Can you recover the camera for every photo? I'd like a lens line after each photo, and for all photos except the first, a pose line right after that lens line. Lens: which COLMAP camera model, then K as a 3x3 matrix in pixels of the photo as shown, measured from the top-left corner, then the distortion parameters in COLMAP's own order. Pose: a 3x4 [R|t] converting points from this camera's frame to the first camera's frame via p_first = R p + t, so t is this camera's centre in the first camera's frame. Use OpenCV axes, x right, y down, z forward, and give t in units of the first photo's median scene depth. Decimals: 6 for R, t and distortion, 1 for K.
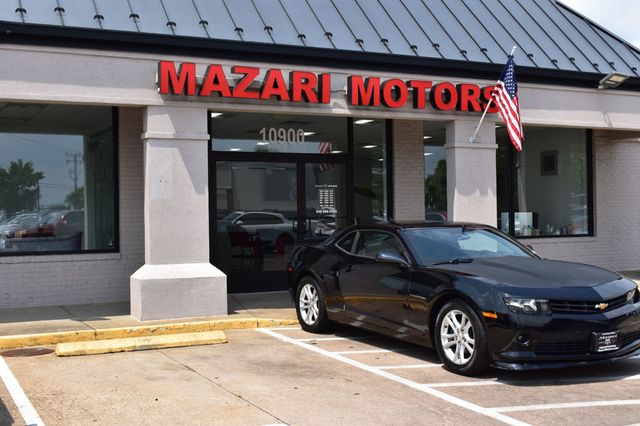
lens RADIAL K [[839.0, 0, 320.6], [0, 839.0, 194.6], [0, 0, 1]] dist [0.009682, -0.014942]
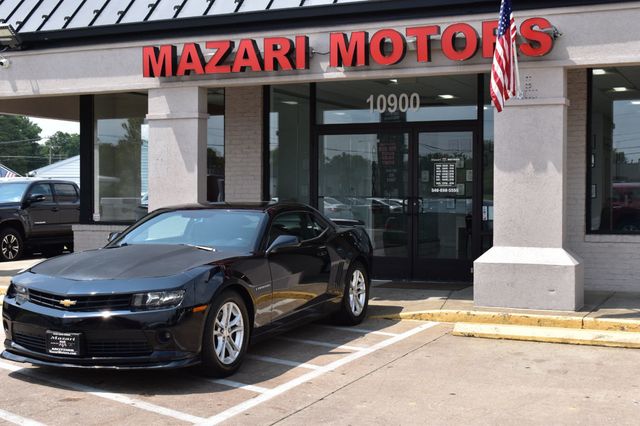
lens RADIAL K [[945.2, 0, 320.0], [0, 945.2, 213.0], [0, 0, 1]] dist [-0.020615, -0.025415]
pose [[0.620940, 0.030129, -0.783279, 0.847633], [0.008955, 0.998923, 0.045523, -0.001359], [0.783807, -0.035282, 0.620001, 0.407004]]
